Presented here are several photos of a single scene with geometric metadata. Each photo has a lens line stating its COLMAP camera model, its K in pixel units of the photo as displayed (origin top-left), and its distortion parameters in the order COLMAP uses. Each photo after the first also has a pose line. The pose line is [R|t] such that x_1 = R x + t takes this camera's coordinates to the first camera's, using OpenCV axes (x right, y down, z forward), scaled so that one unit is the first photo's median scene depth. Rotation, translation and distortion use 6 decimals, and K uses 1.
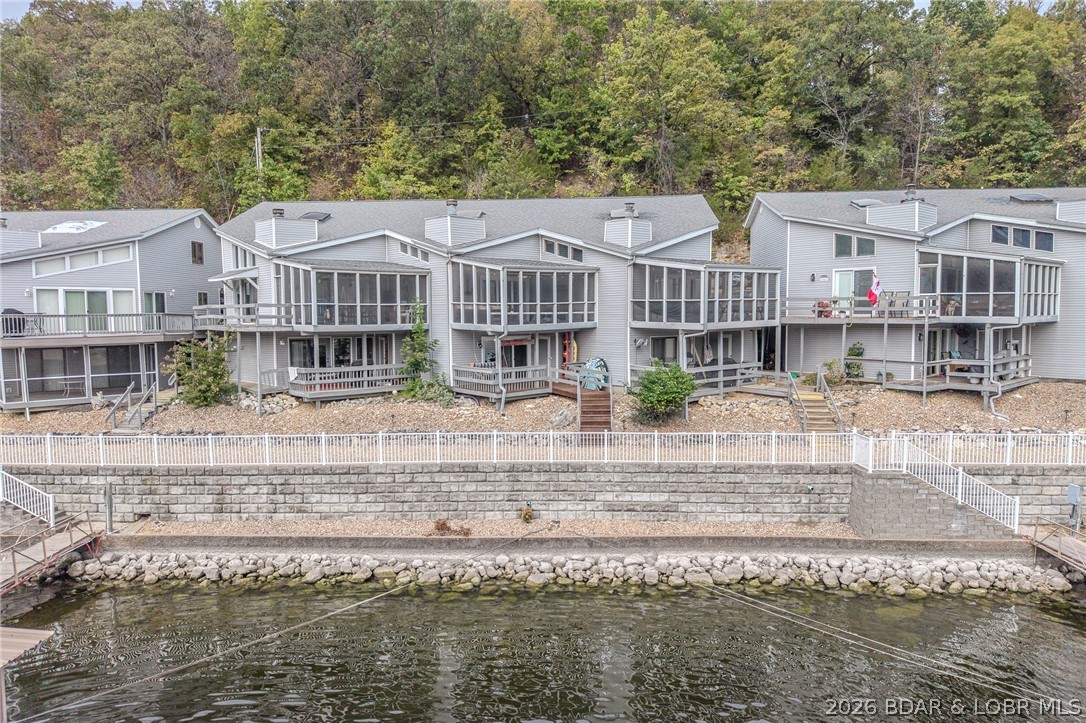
lens RADIAL K [[722.0, 0, 543.0], [0, 722.0, 361.5], [0, 0, 1]] dist [0.041807, -0.044453]
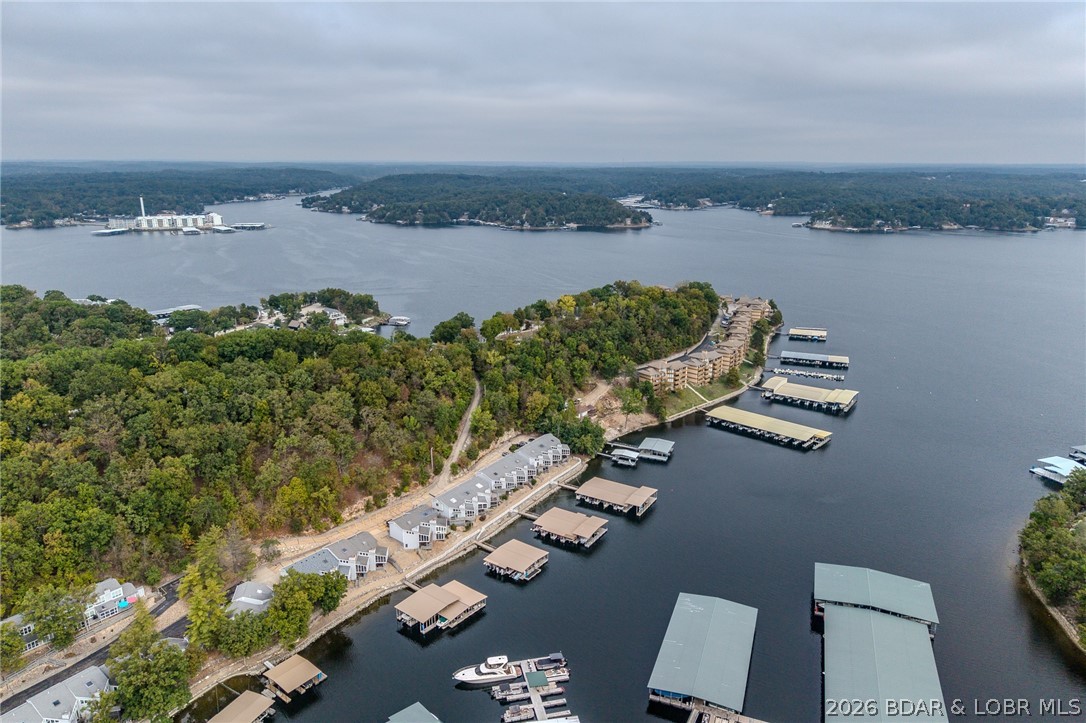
lens RADIAL K [[727.6, 0, 541.1], [0, 727.6, 364.2], [0, 0, 1]] dist [0.042270, -0.040675]
pose [[0.507149, -0.230946, 0.830340, -7.994304], [0.044315, 0.969143, 0.242485, -4.084404], [-0.860718, -0.086179, 0.501734, -4.197275]]
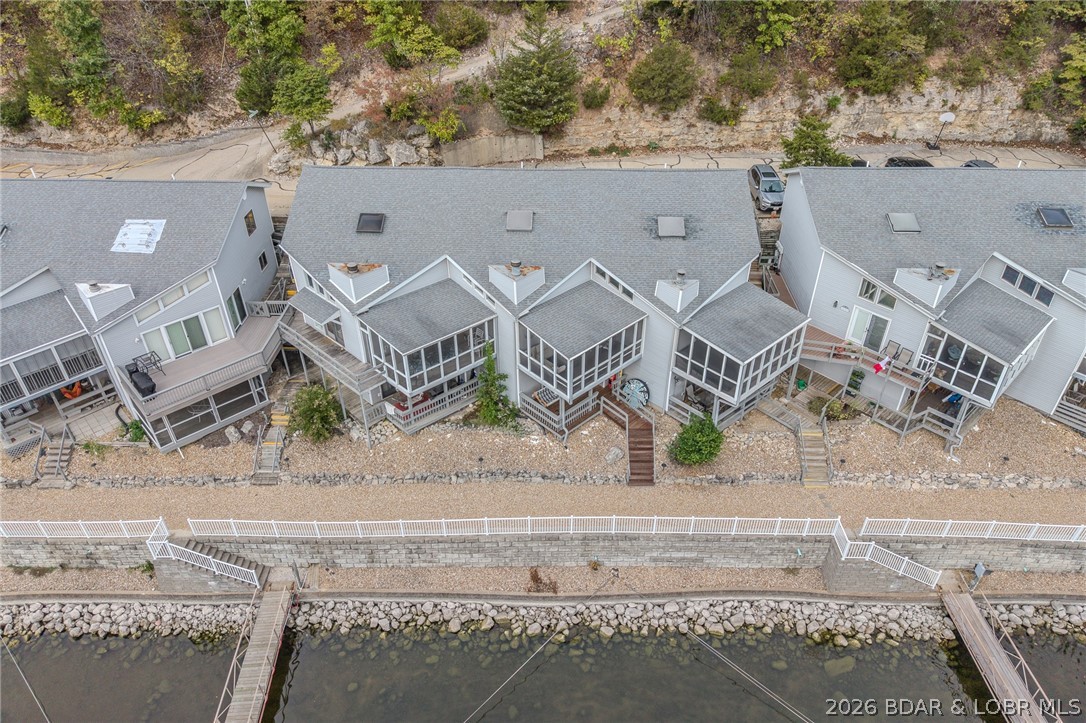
lens RADIAL K [[722.0, 0, 543.0], [0, 722.0, 361.5], [0, 0, 1]] dist [0.041807, -0.044453]
pose [[0.999473, -0.017055, 0.027609, -0.123377], [0.000120, 0.852708, 0.522388, -0.684228], [-0.032452, -0.522110, 0.852261, 0.012263]]
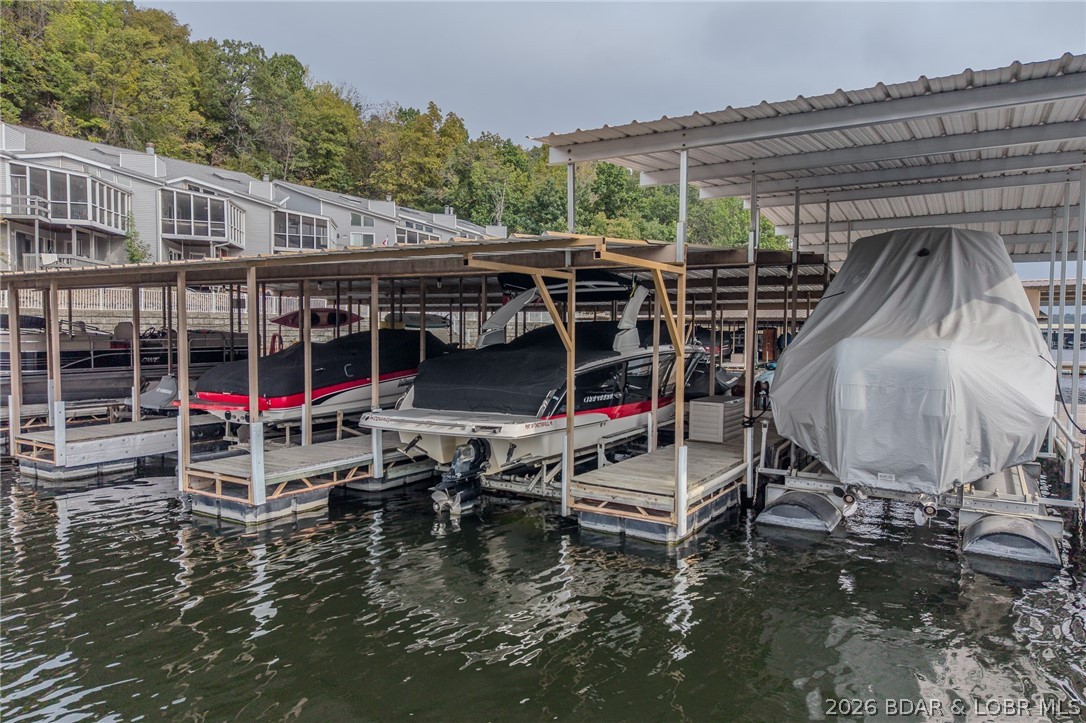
lens RADIAL K [[727.6, 0, 541.1], [0, 727.6, 364.2], [0, 0, 1]] dist [0.042270, -0.040675]
pose [[0.491233, -0.028307, 0.870568, -1.024188], [0.041732, 0.999089, 0.008938, 0.218771], [-0.870028, 0.031940, 0.491967, -0.315522]]
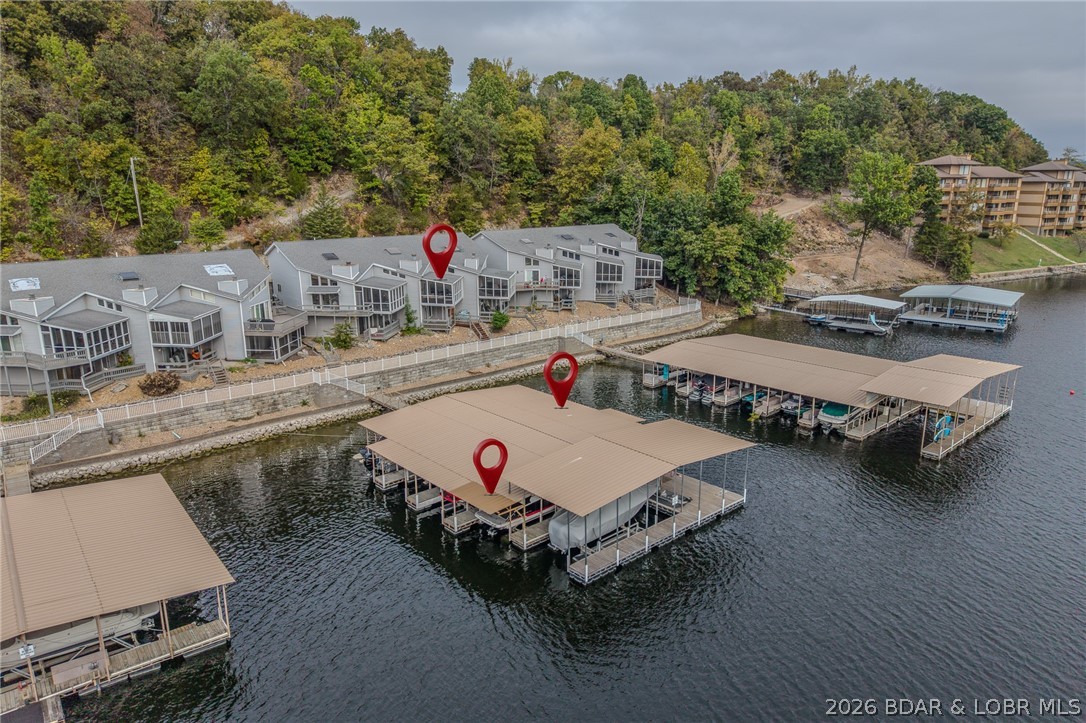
lens RADIAL K [[727.6, 0, 541.1], [0, 727.6, 364.2], [0, 0, 1]] dist [0.042270, -0.040675]
pose [[0.723696, -0.165152, 0.670066, -1.649050], [0.040616, 0.979453, 0.197541, -0.347833], [-0.688922, -0.115744, 0.715534, -1.224234]]
